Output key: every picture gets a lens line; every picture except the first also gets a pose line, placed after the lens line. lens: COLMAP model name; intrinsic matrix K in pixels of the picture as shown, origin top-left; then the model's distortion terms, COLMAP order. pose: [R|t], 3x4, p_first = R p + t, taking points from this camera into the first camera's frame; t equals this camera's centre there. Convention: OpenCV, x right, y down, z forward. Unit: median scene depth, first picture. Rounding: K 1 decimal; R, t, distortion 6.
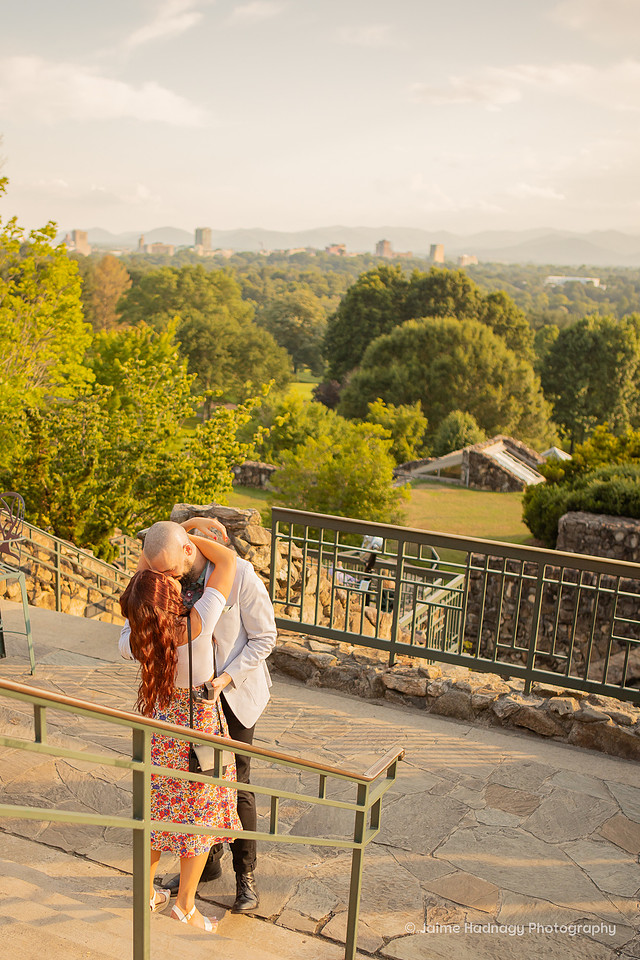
lens RADIAL K [[1146.4, 0, 259.7], [0, 1146.4, 596.5], [0, 0, 1]] dist [-0.062003, 0.087639]
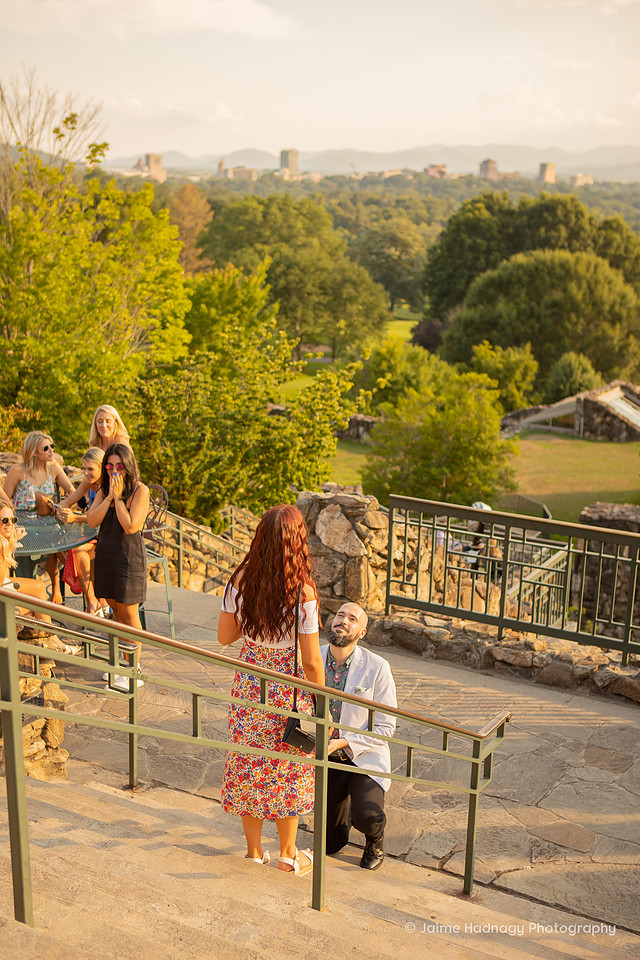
lens RADIAL K [[1273.8, 0, 317.0], [0, 1273.8, 512.5], [0, 0, 1]] dist [-0.008283, 0.027012]
pose [[0.999552, -0.008619, -0.028664, -0.004337], [0.007693, 0.999449, -0.032275, -0.004113], [0.028926, 0.032040, 0.999068, -0.040785]]
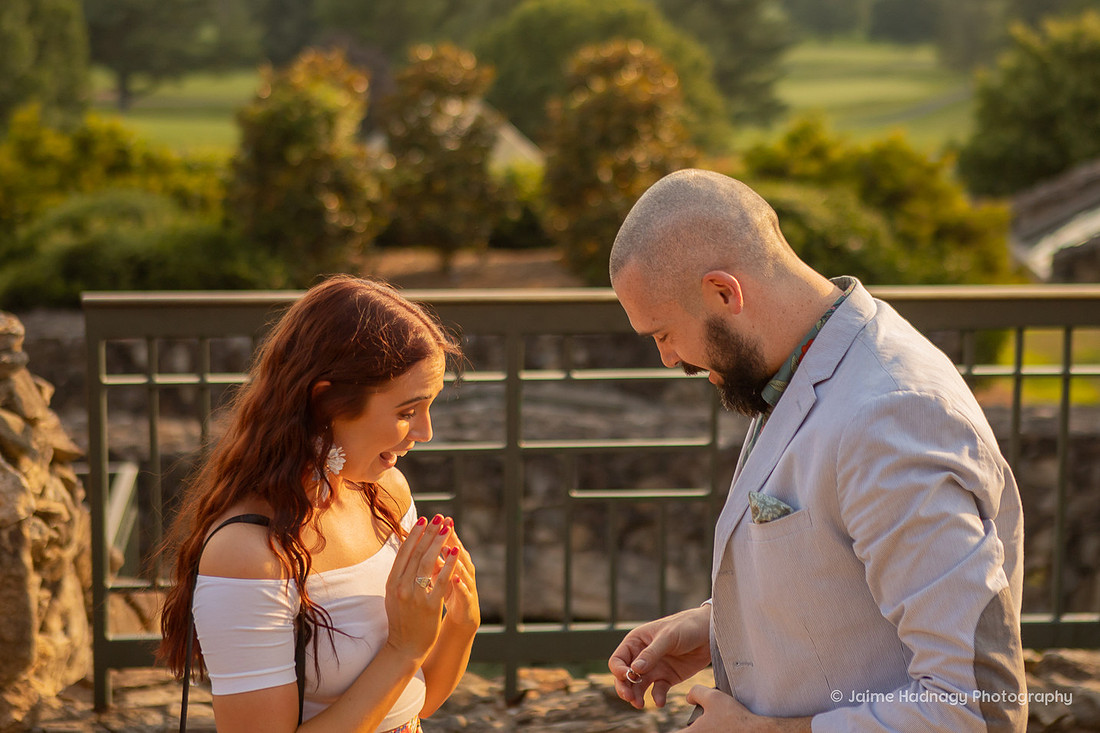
lens RADIAL K [[2614.3, 0, 630.8], [0, 2614.3, 234.7], [0, 0, 1]] dist [0.081005, 0.143623]
pose [[0.833179, -0.123646, 0.539003, -0.047402], [0.183584, 0.981251, -0.058685, -0.004352], [-0.521641, 0.147847, 0.840257, 0.055280]]
